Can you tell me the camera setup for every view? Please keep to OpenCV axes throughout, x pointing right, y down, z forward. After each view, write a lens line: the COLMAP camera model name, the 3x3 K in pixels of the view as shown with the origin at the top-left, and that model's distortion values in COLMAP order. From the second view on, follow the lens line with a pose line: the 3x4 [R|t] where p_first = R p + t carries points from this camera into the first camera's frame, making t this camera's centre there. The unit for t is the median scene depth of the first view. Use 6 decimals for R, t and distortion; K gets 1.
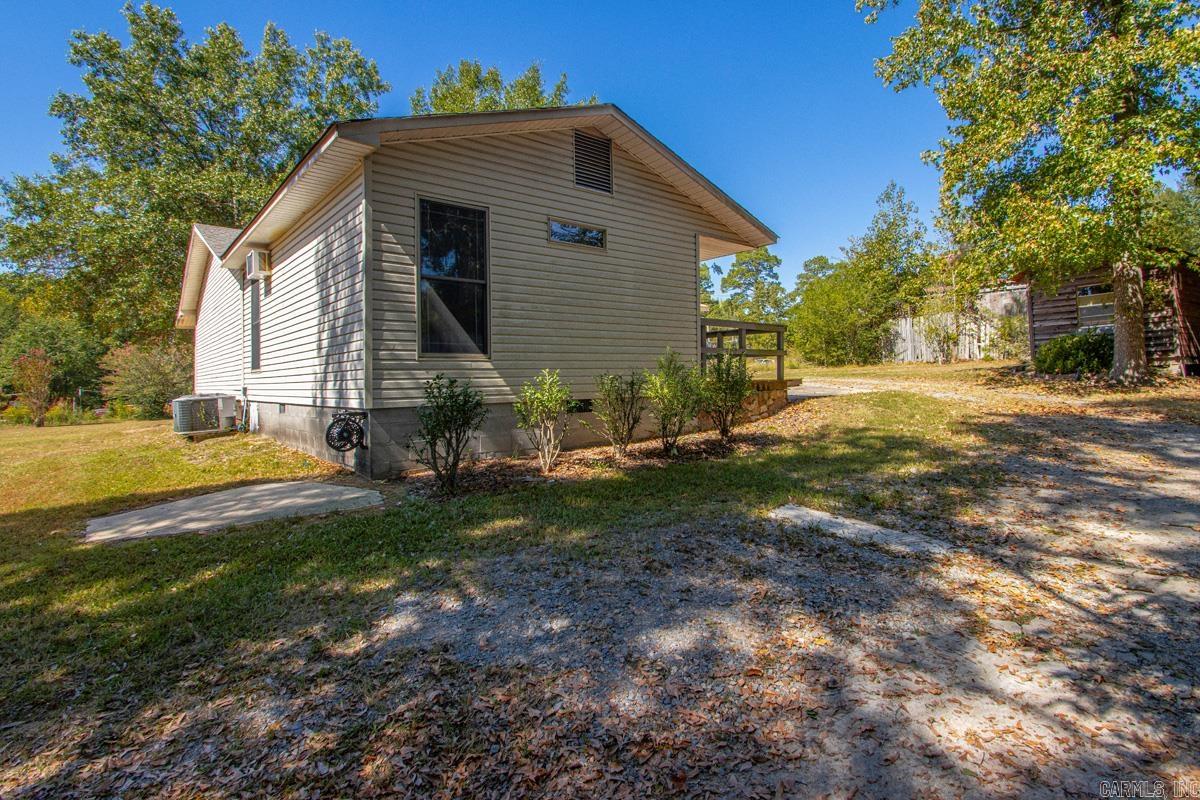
lens RADIAL K [[604.7, 0, 602.3], [0, 604.7, 378.1], [0, 0, 1]] dist [0.003278, 0.000171]
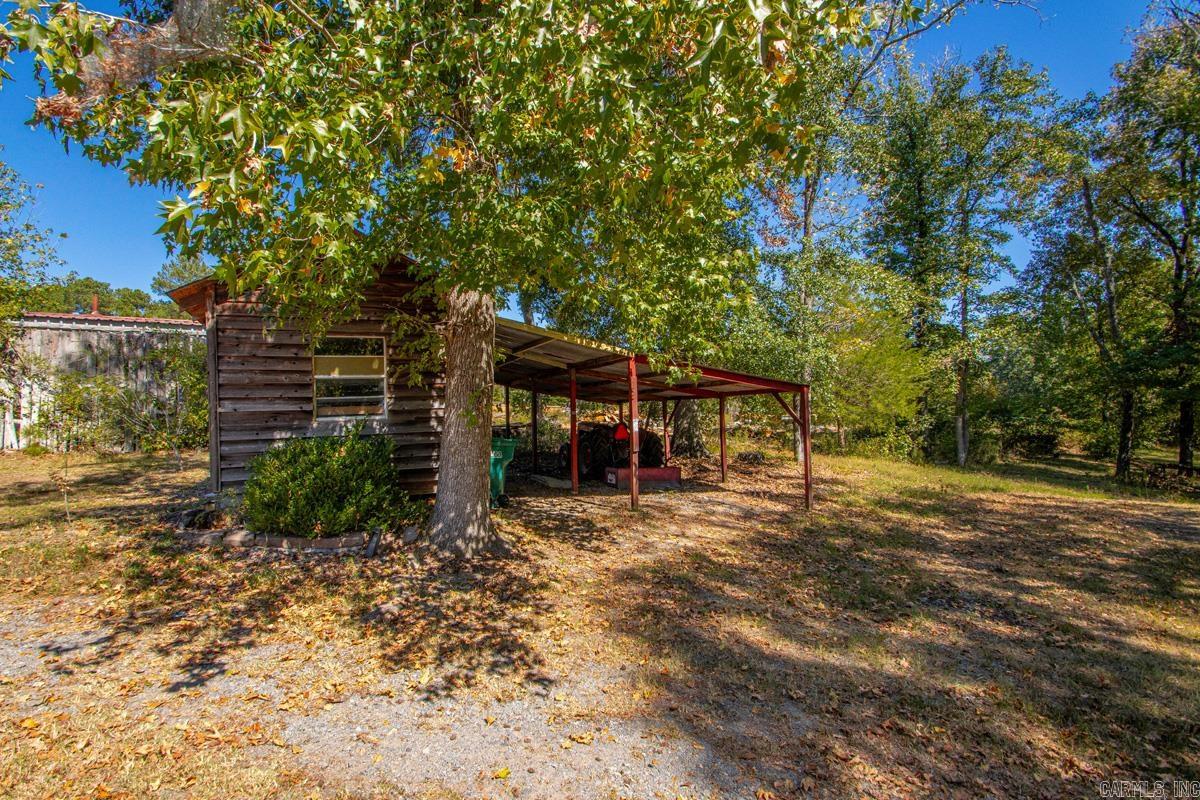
lens RADIAL K [[570.6, 0, 576.9], [0, 570.6, 396.2], [0, 0, 1]] dist [0.012226, -0.019787]
pose [[0.186767, 0.053464, 0.980948, 0.369969], [0.010966, 0.998342, -0.056500, -0.072163], [-0.982343, 0.021309, 0.185871, 0.693792]]
